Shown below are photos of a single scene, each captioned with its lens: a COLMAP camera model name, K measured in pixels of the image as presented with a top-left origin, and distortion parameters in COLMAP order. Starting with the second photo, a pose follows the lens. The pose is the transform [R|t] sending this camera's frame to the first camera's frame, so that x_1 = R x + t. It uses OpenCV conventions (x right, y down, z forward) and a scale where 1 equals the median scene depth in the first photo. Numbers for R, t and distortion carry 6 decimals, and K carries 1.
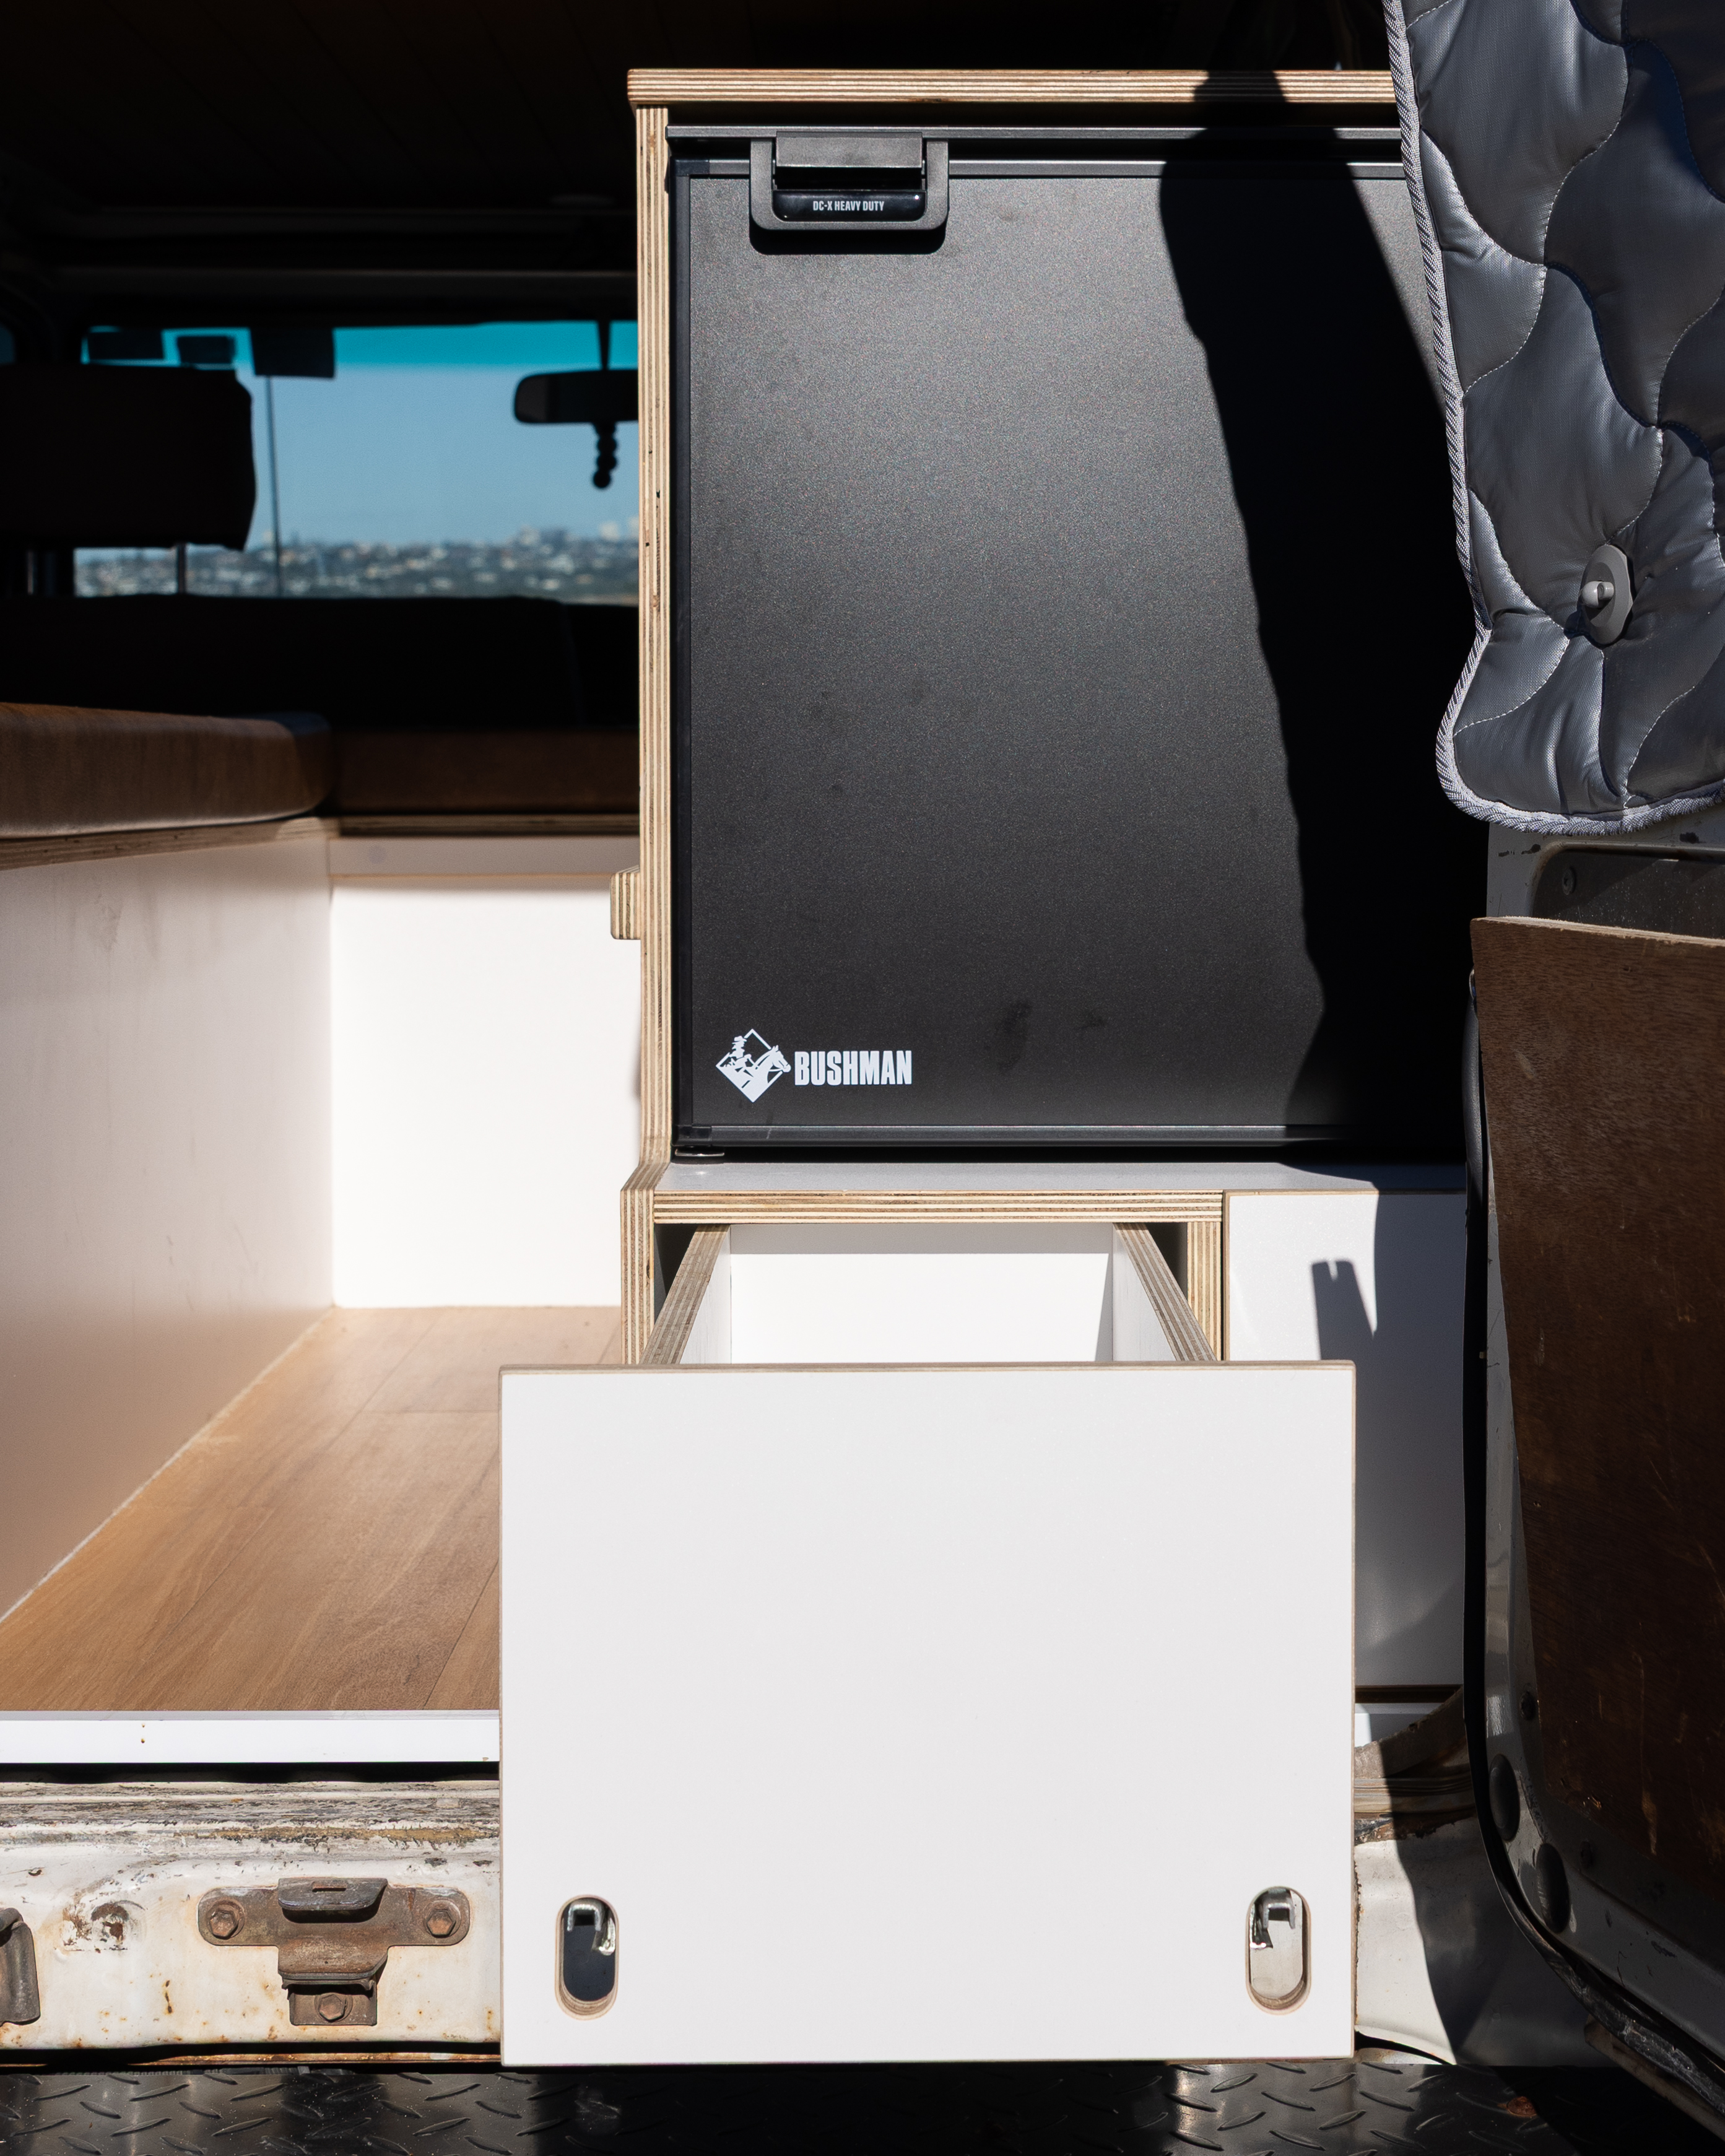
lens RADIAL K [[3978.0, 0, 862.5], [0, 3978.0, 1078.0], [0, 0, 1]] dist [0.008997, 0.026376]
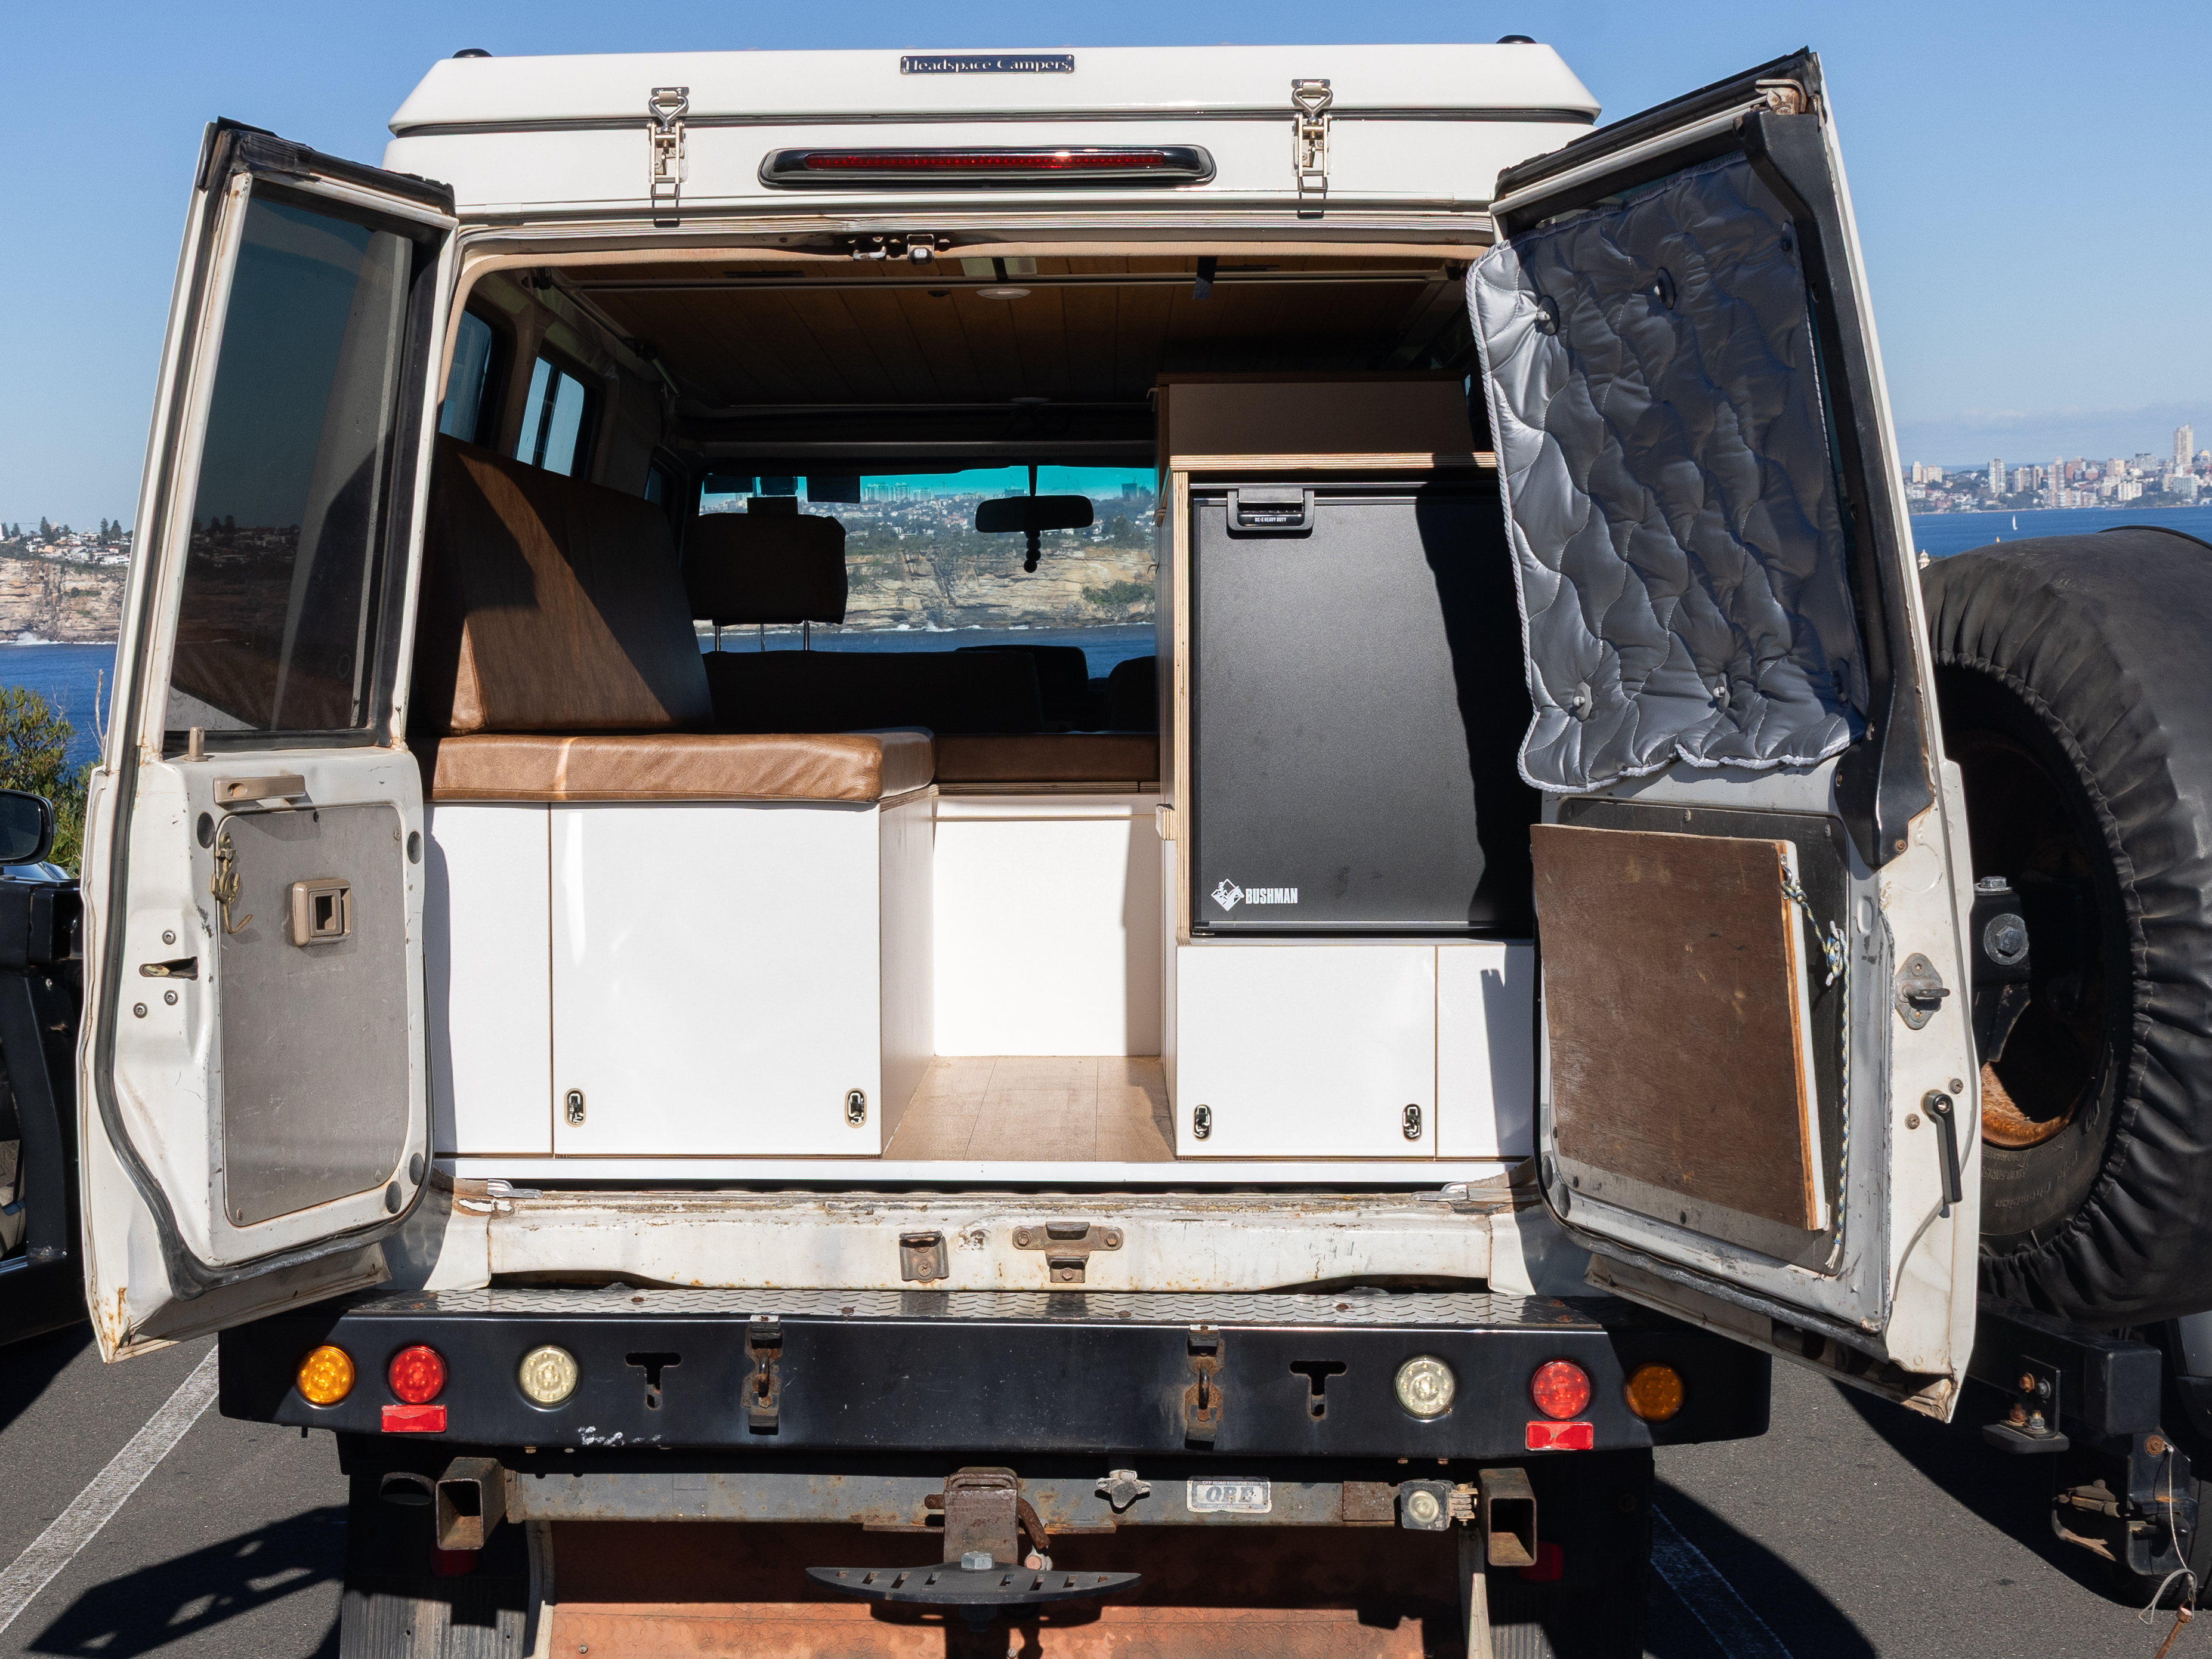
lens RADIAL K [[3851.6, 0, 907.7], [0, 3851.6, 971.5], [0, 0, 1]] dist [-0.008226, -0.012334]
pose [[0.999048, 0.001402, -0.043599, -0.114211], [-0.002074, 0.999880, -0.015378, 0.075058], [0.043573, 0.015454, 0.998931, -1.210720]]
